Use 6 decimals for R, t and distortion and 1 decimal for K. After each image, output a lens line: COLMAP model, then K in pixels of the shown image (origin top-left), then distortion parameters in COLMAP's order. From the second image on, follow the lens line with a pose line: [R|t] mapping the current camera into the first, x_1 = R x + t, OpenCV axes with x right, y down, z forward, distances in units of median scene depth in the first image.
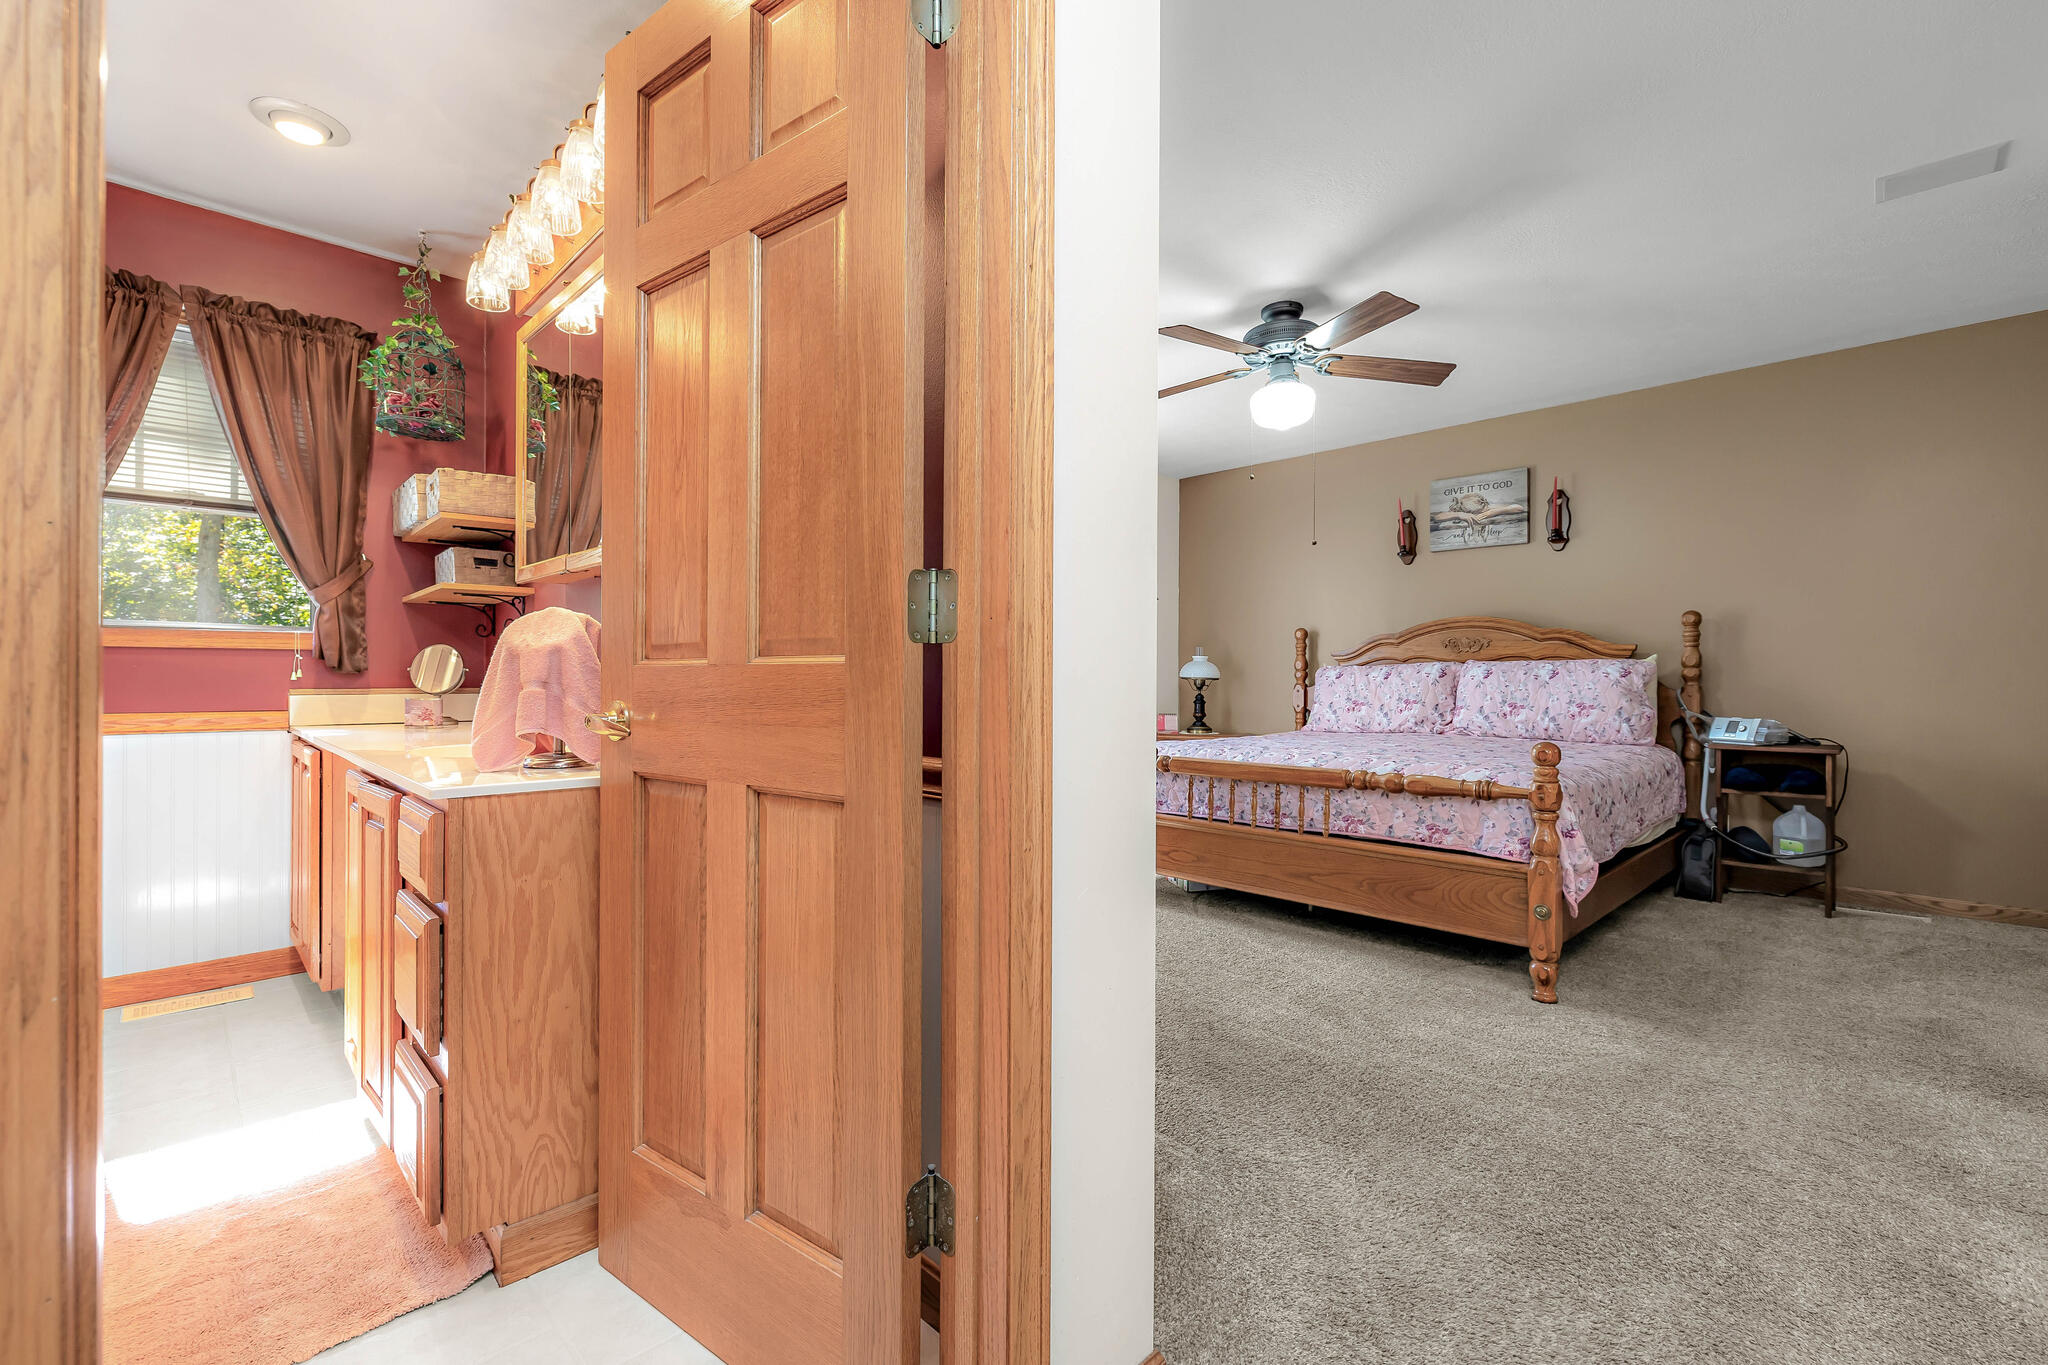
lens RADIAL K [[885.2, 0, 1024.4], [0, 885.2, 690.7], [0, 0, 1]] dist [-0.002888, 0.000374]
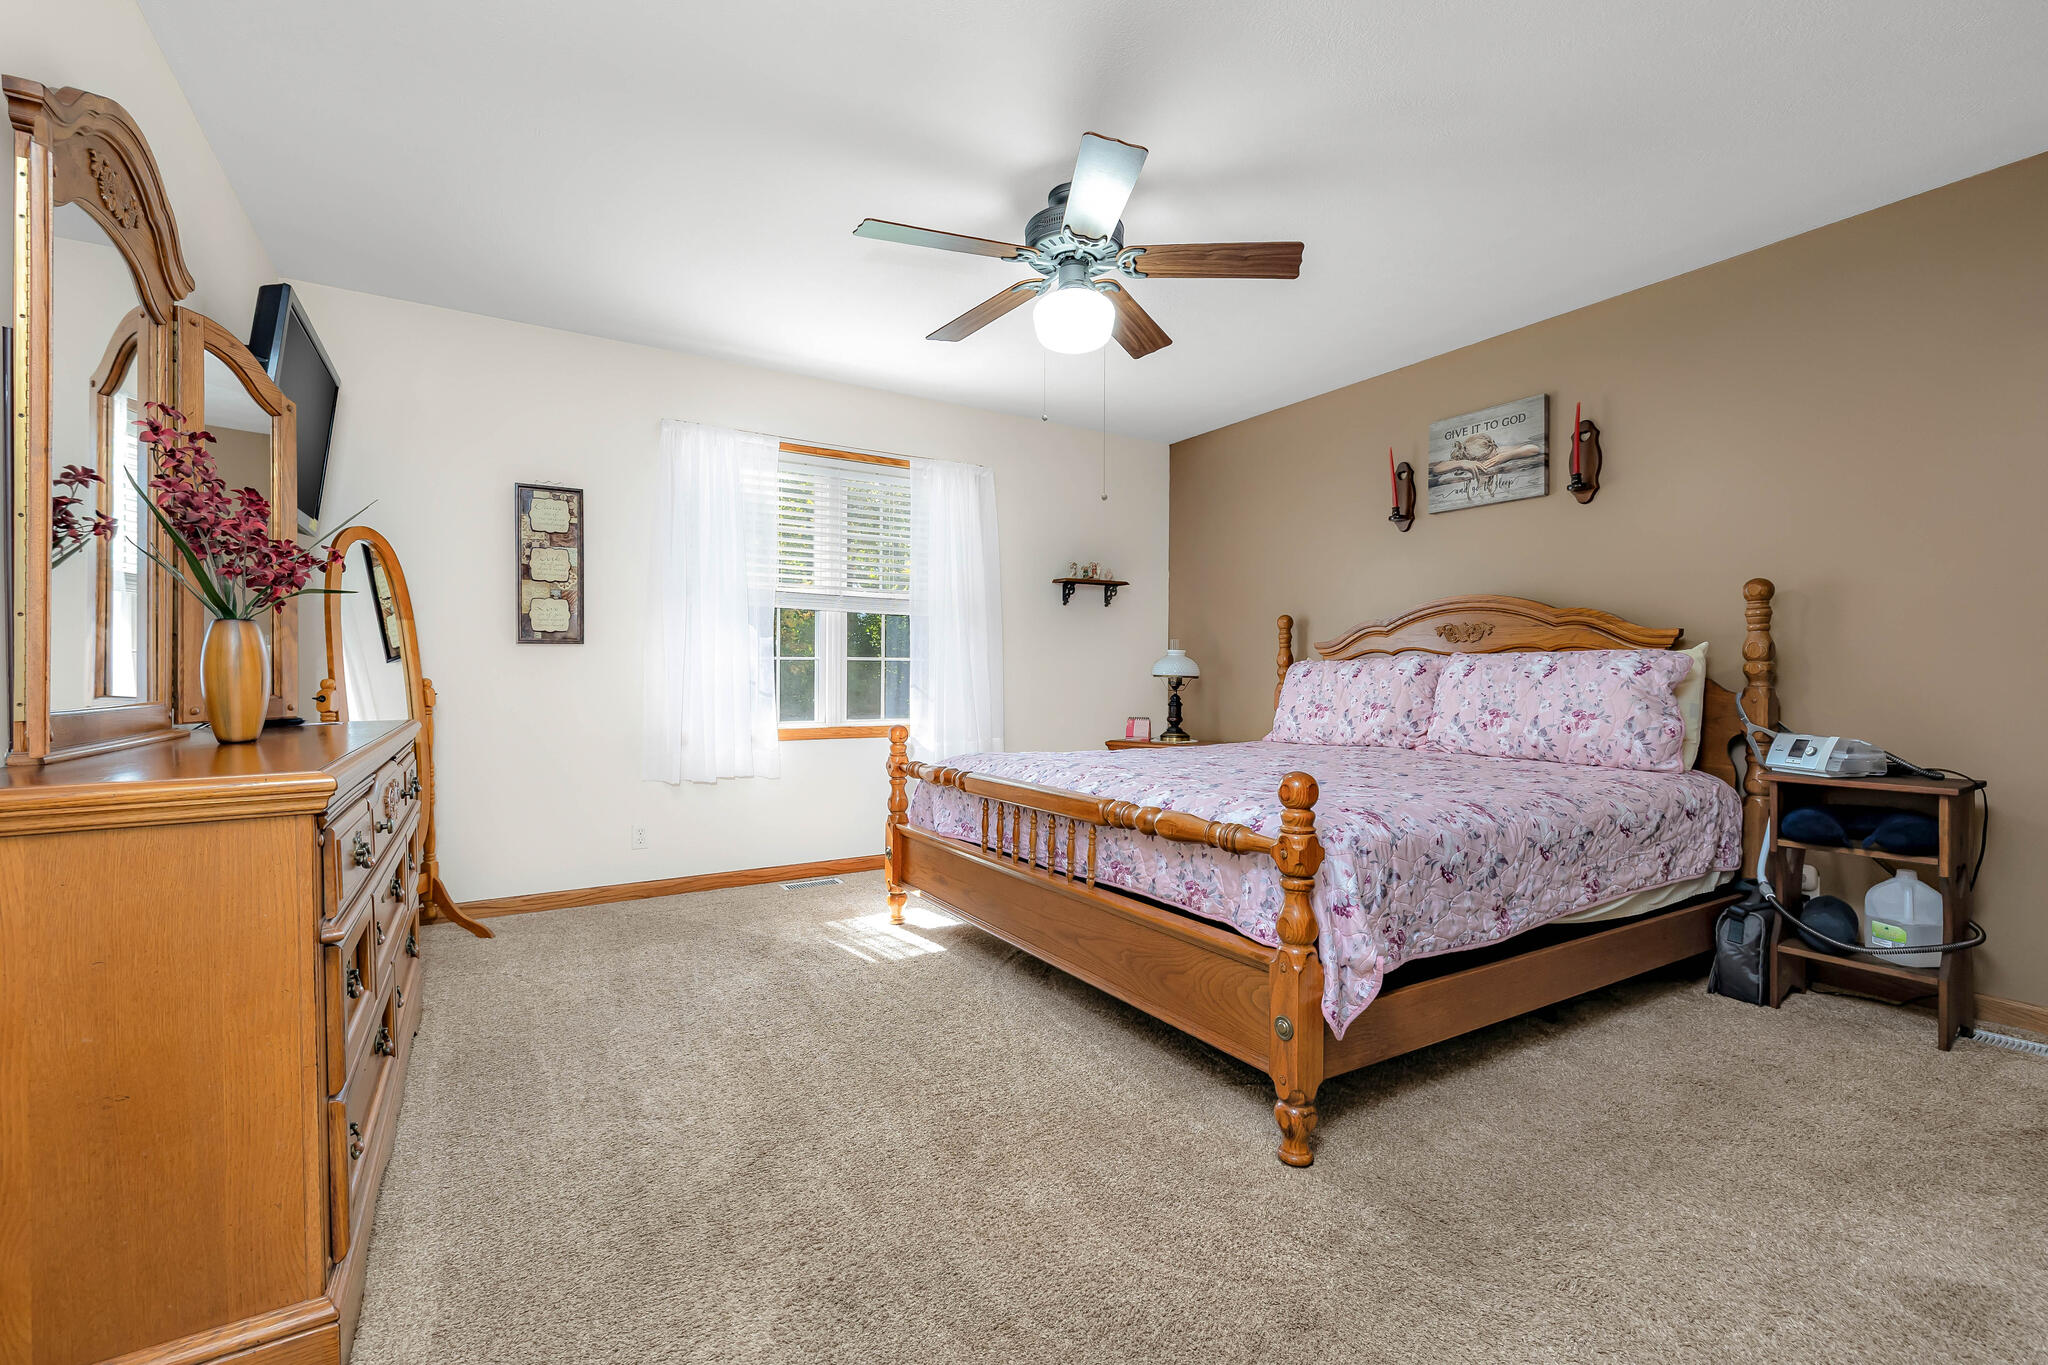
lens RADIAL K [[885.2, 0, 1024.4], [0, 885.2, 690.7], [0, 0, 1]] dist [-0.002888, 0.000374]
pose [[0.975458, 0.003684, -0.220155, 0.288484], [-0.003188, 0.999992, 0.002608, -0.002220], [0.220162, -0.001843, 0.975462, 0.164813]]
